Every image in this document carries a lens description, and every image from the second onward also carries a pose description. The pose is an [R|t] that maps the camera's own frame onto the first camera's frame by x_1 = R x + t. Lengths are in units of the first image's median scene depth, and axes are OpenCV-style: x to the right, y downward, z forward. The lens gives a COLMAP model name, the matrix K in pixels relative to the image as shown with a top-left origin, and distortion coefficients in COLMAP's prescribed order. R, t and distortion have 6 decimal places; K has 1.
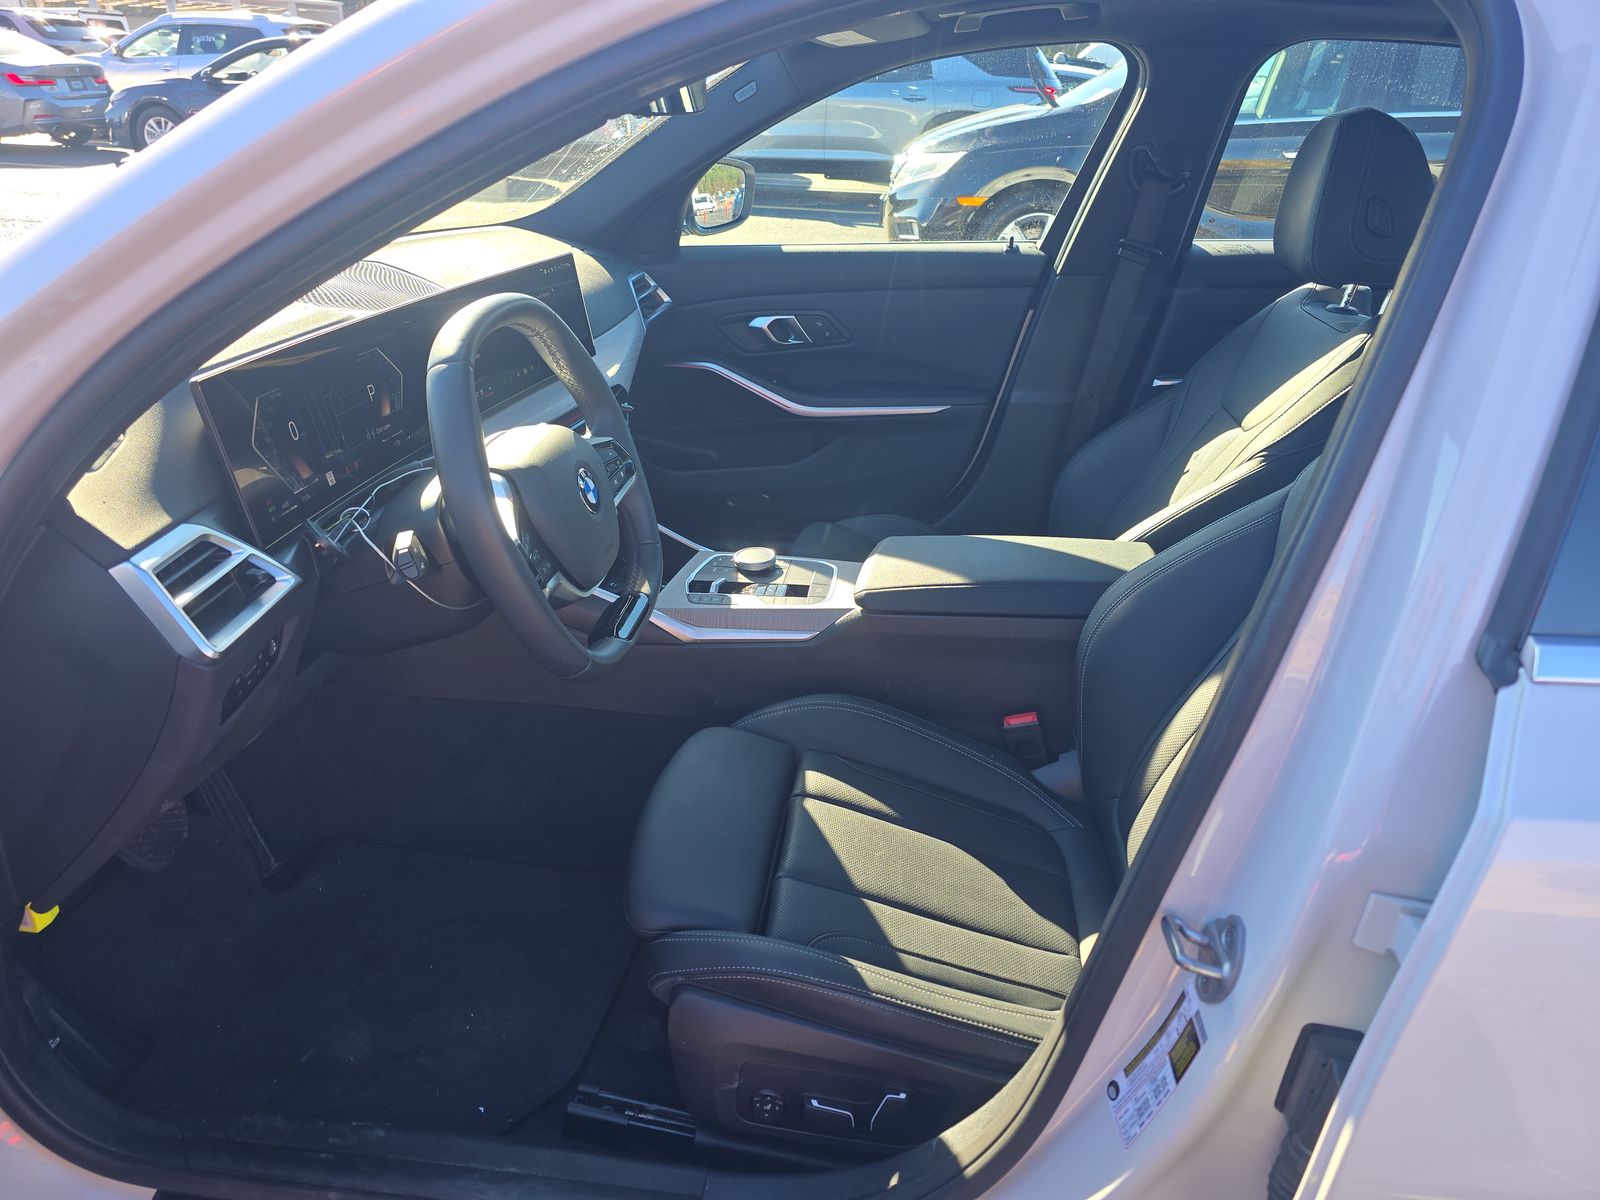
lens RADIAL K [[1049.5, 0, 784.3], [0, 1049.5, 599.6], [0, 0, 1]] dist [0.011468, -0.001517]
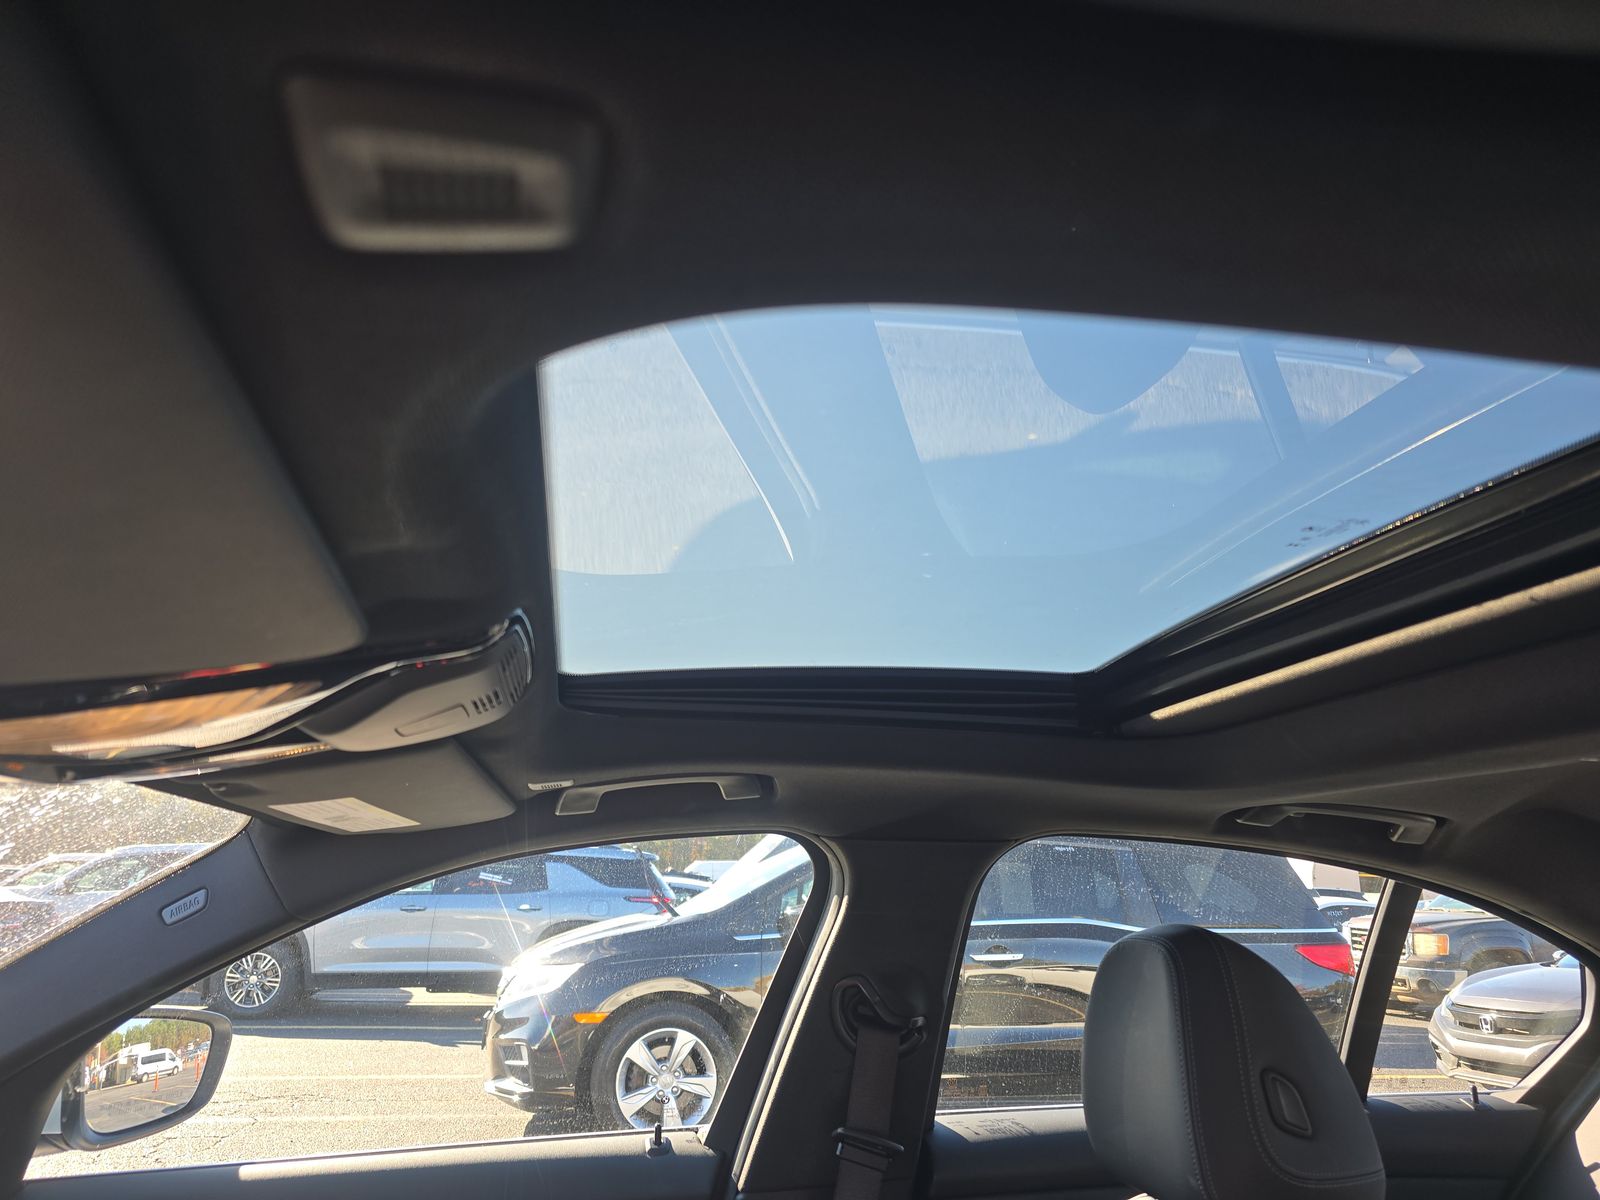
lens RADIAL K [[1049.5, 0, 784.3], [0, 1049.5, 599.6], [0, 0, 1]] dist [0.011468, -0.001517]
pose [[0.943925, 0.090686, 0.317460, 0.019779], [0.143977, 0.752230, -0.642979, -0.052333], [-0.297112, 0.652631, 0.696992, 0.109003]]
